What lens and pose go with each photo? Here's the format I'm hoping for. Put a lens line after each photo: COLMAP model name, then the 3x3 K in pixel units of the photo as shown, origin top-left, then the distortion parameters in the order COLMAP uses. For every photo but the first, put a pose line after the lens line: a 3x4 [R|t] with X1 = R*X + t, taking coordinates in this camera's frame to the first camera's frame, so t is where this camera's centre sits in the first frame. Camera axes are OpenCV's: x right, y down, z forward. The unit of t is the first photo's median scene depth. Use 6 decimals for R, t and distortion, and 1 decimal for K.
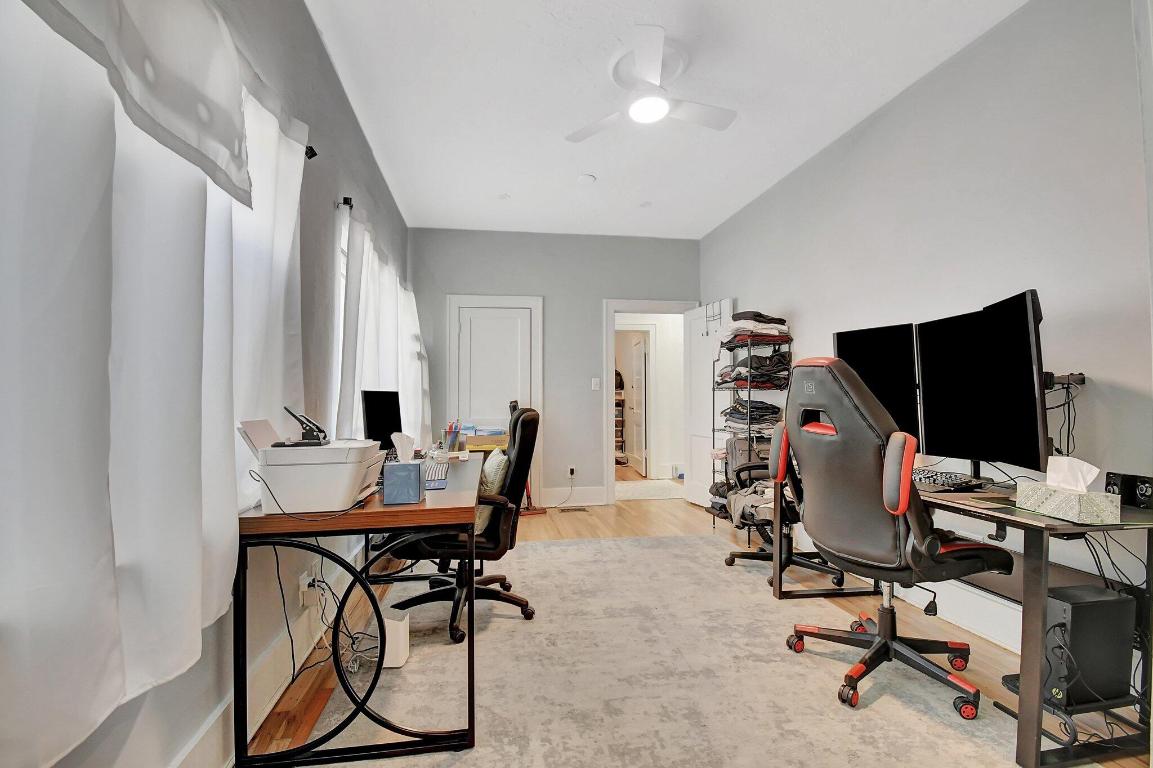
lens RADIAL K [[524.8, 0, 577.4], [0, 524.8, 394.7], [0, 0, 1]] dist [-0.007633, -0.001013]
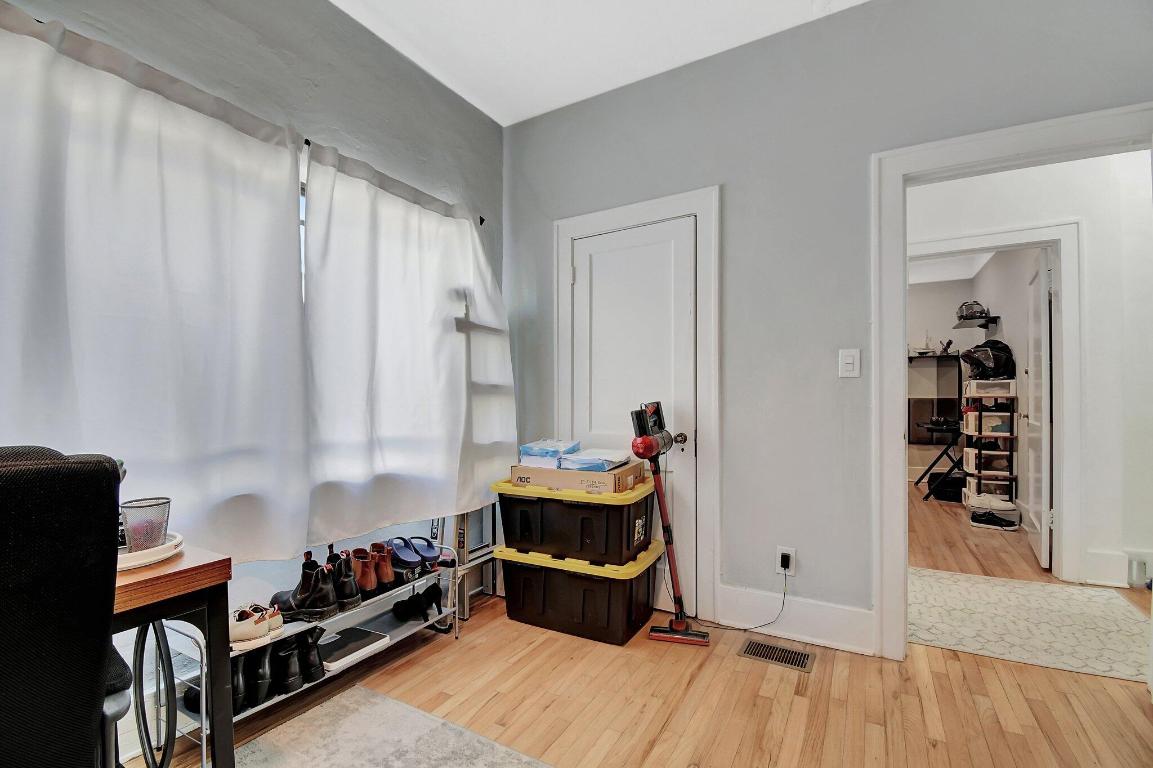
lens RADIAL K [[524.8, 0, 553.7], [0, 524.8, 403.4], [0, 0, 1]] dist [-0.007633, -0.001013]
pose [[0.760846, 0.001626, -0.648930, 0.129132], [0.011040, 0.999820, 0.015449, 0.003331], [0.648839, -0.018918, 0.760691, 0.535813]]
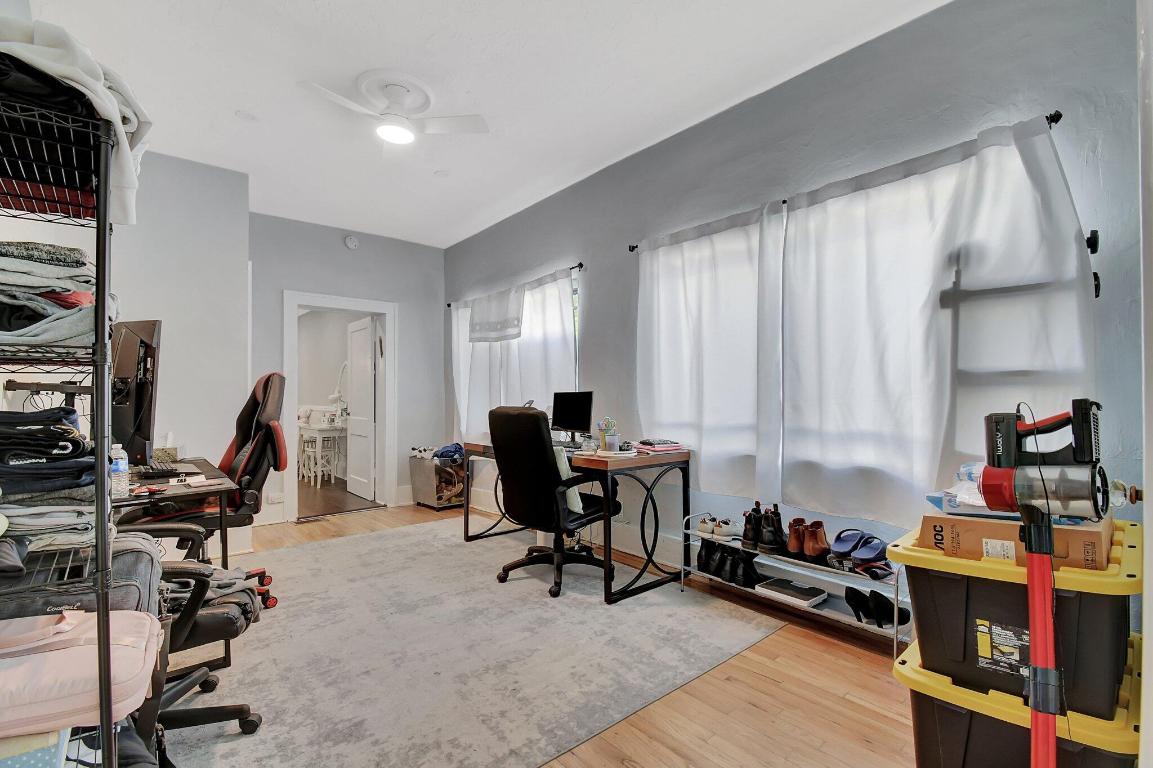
lens RADIAL K [[524.8, 0, 577.7], [0, 524.8, 387.9], [0, 0, 1]] dist [-0.007633, -0.001013]
pose [[-0.866540, 0.001962, -0.499104, 0.174673], [0.015837, 0.999597, -0.023566, 0.007304], [0.498856, -0.028325, -0.866222, 1.054851]]
